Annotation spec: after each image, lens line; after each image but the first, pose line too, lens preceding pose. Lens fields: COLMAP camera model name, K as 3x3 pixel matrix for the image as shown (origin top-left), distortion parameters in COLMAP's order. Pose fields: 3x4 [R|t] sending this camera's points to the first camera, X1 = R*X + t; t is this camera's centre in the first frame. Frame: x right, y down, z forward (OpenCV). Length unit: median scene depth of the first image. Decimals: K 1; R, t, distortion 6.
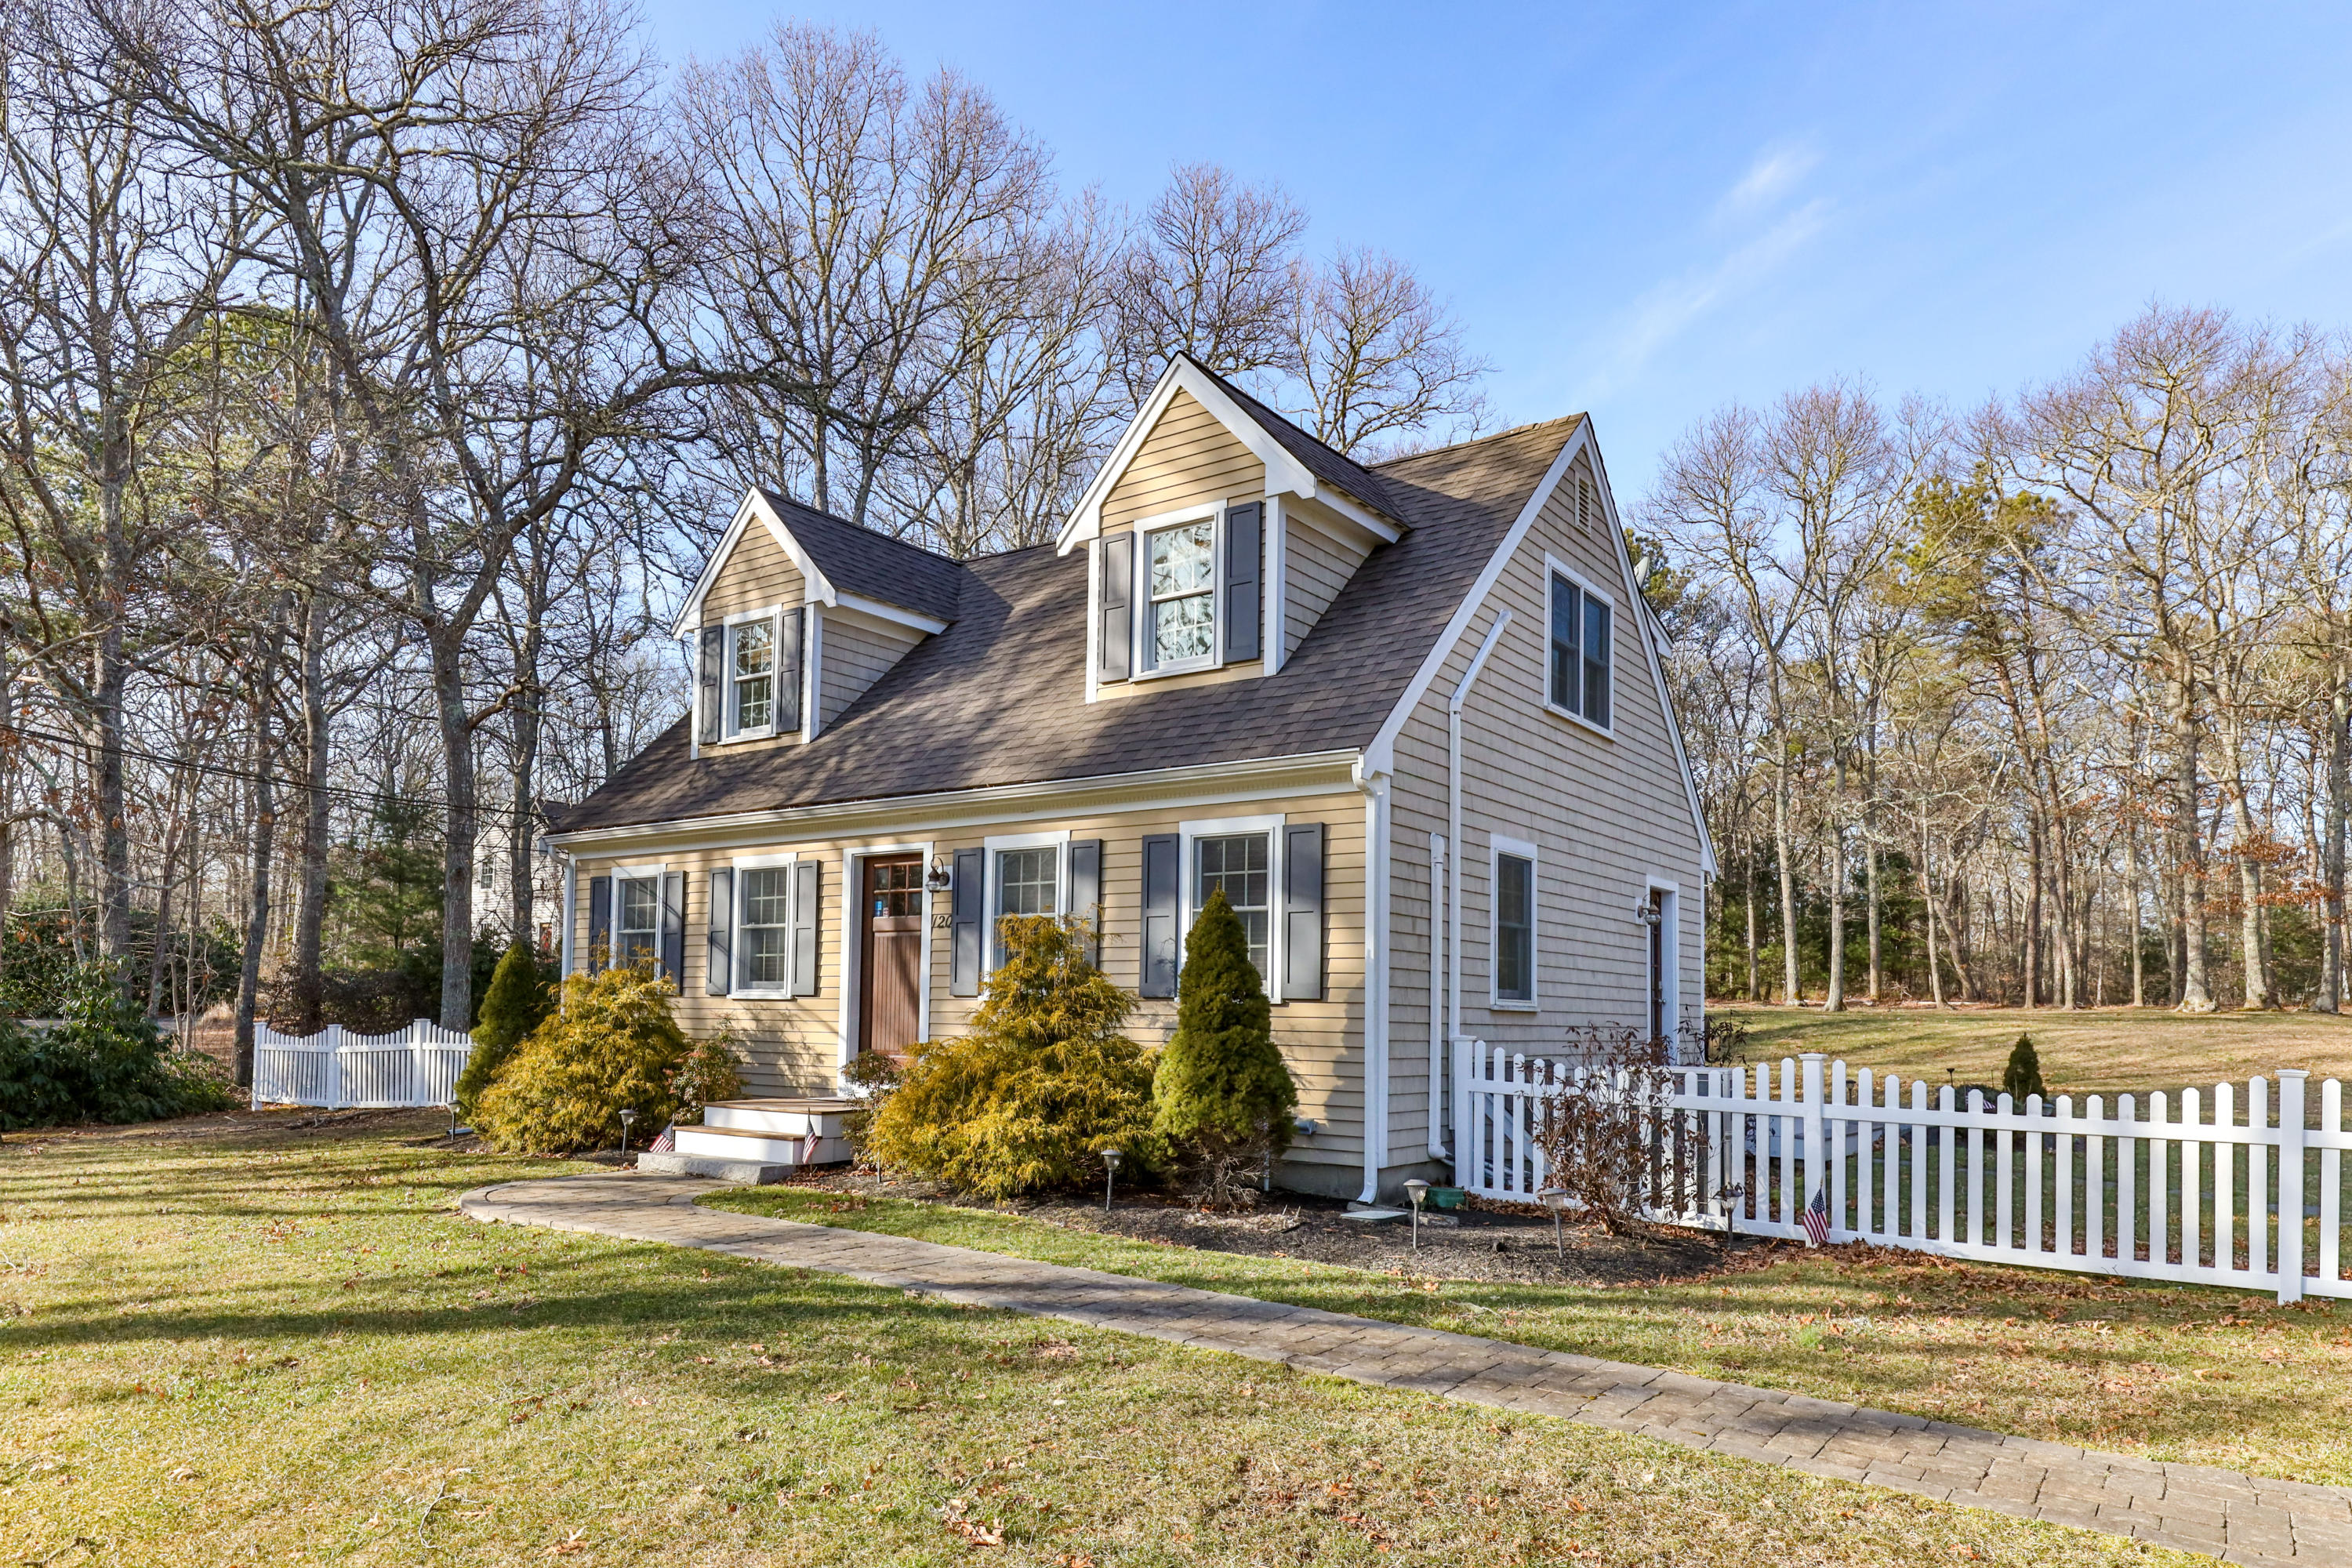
lens RADIAL K [[1401.7, 0, 1150.8], [0, 1401.7, 853.9], [0, 0, 1]] dist [0.019469, -0.012003]
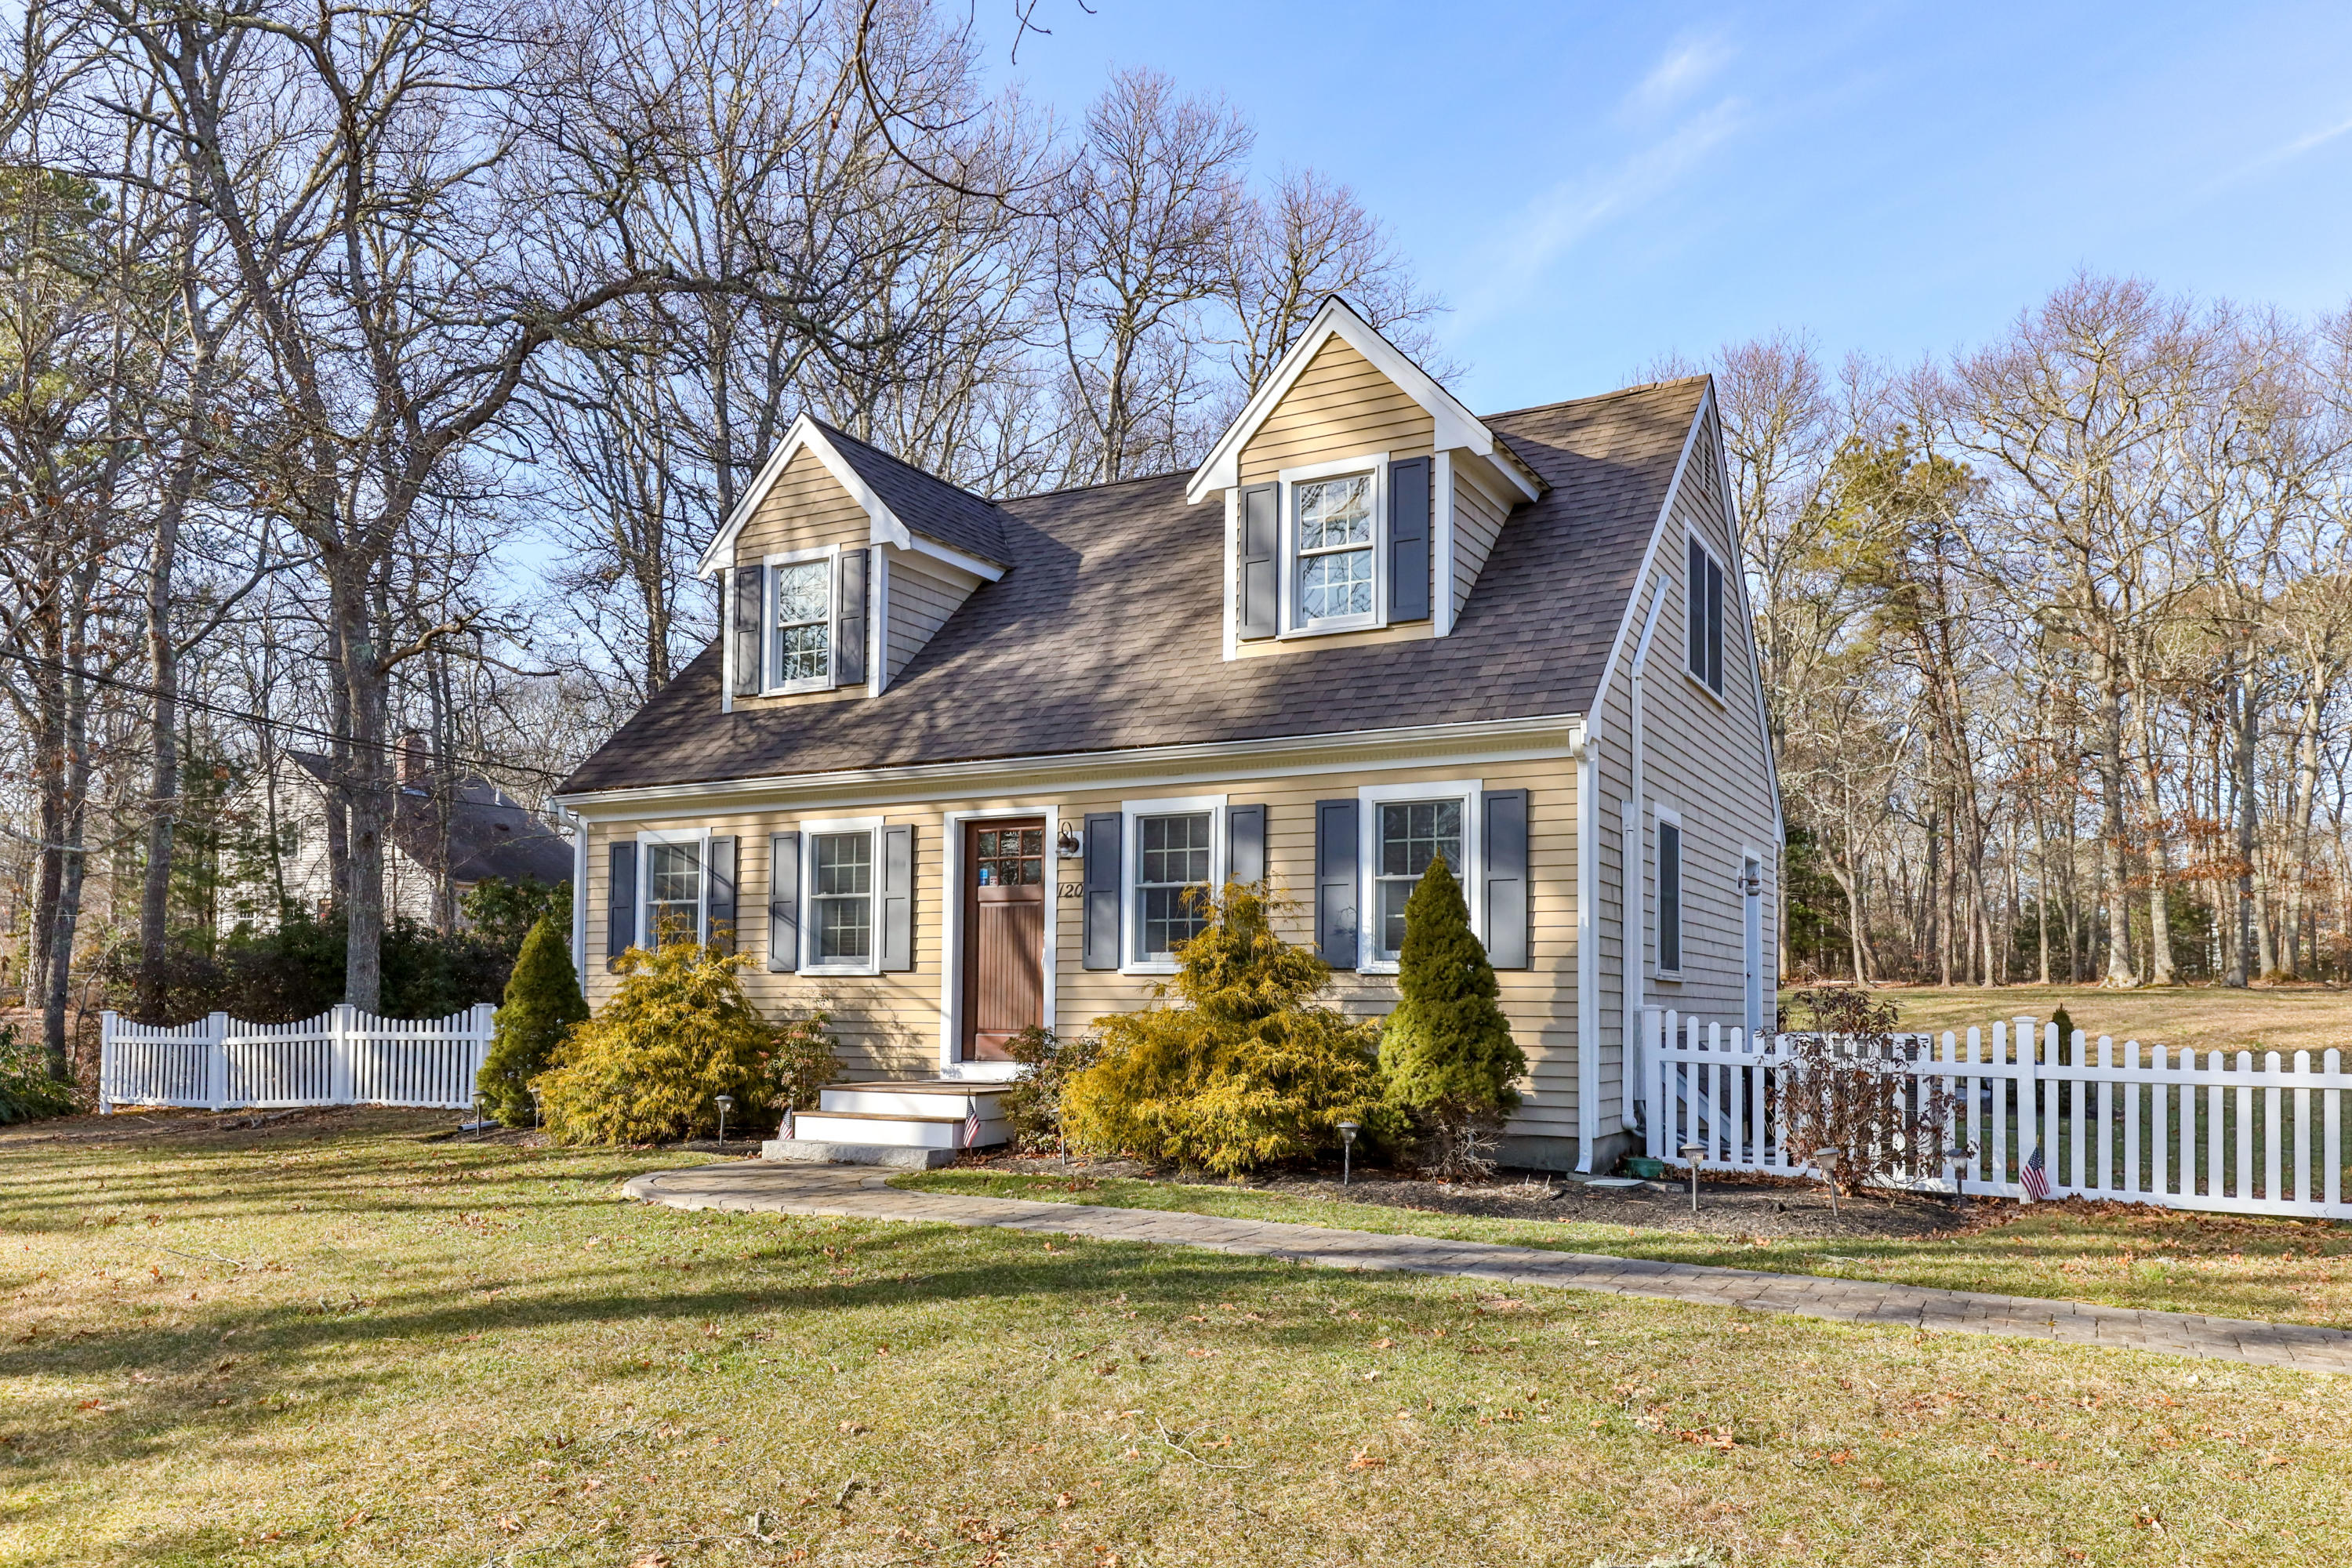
lens RADIAL K [[1564.3, 0, 1162.7], [0, 1564.3, 825.9], [0, 0, 1]] dist [0.019712, -0.017213]
pose [[0.992232, 0.006275, 0.124246, -0.218493], [-0.006496, 0.999978, 0.001376, 0.003329], [-0.124235, -0.002172, 0.992250, -0.046448]]
